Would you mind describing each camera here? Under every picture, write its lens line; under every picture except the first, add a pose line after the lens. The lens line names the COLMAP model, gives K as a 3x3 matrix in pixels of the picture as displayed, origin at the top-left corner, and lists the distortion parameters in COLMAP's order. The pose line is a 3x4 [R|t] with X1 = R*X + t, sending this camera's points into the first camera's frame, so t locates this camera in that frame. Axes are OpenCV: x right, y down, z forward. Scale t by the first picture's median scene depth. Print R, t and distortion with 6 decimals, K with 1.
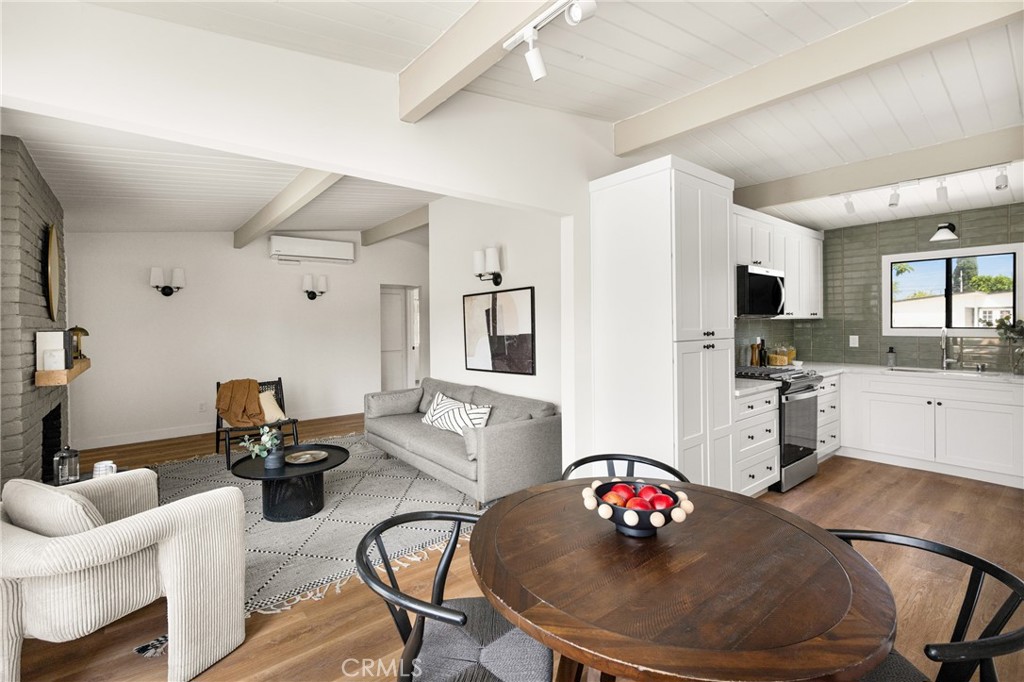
lens RADIAL K [[466.3, 0, 472.4], [0, 466.3, 326.1], [0, 0, 1]] dist [0.011105, -0.003739]
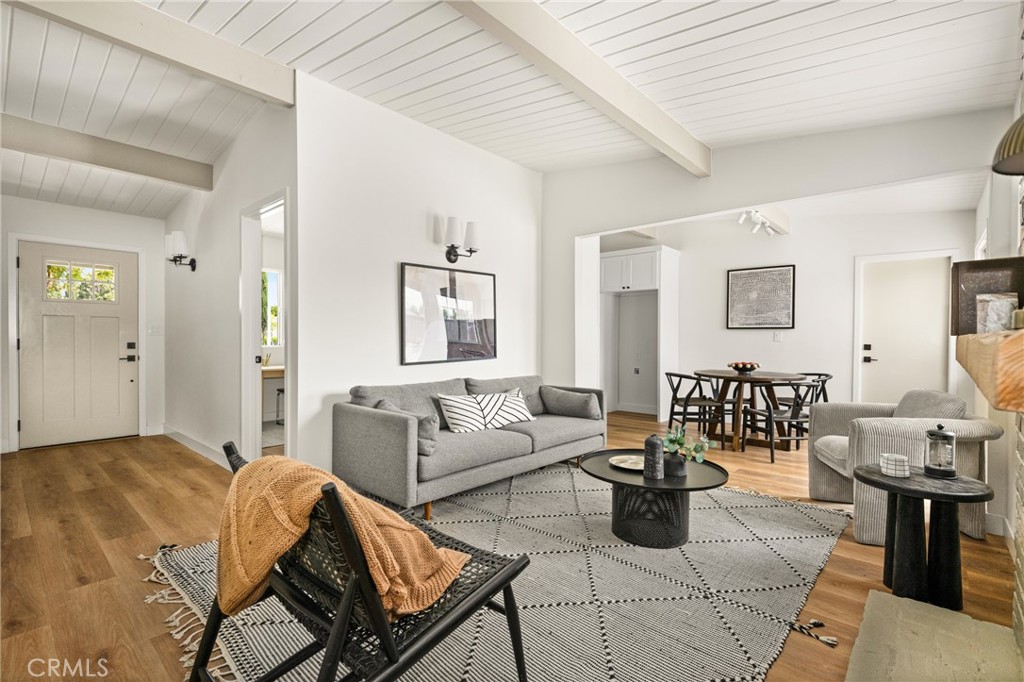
lens RADIAL K [[482.5, 0, 511.0], [0, 482.5, 341.6], [0, 0, 1]] dist [0.002906, -0.002283]
pose [[-0.194350, 0.002188, 0.980930, -0.900201], [0.001598, 0.999997, -0.001914, 0.066063], [-0.980931, 0.001195, -0.194353, 1.104996]]
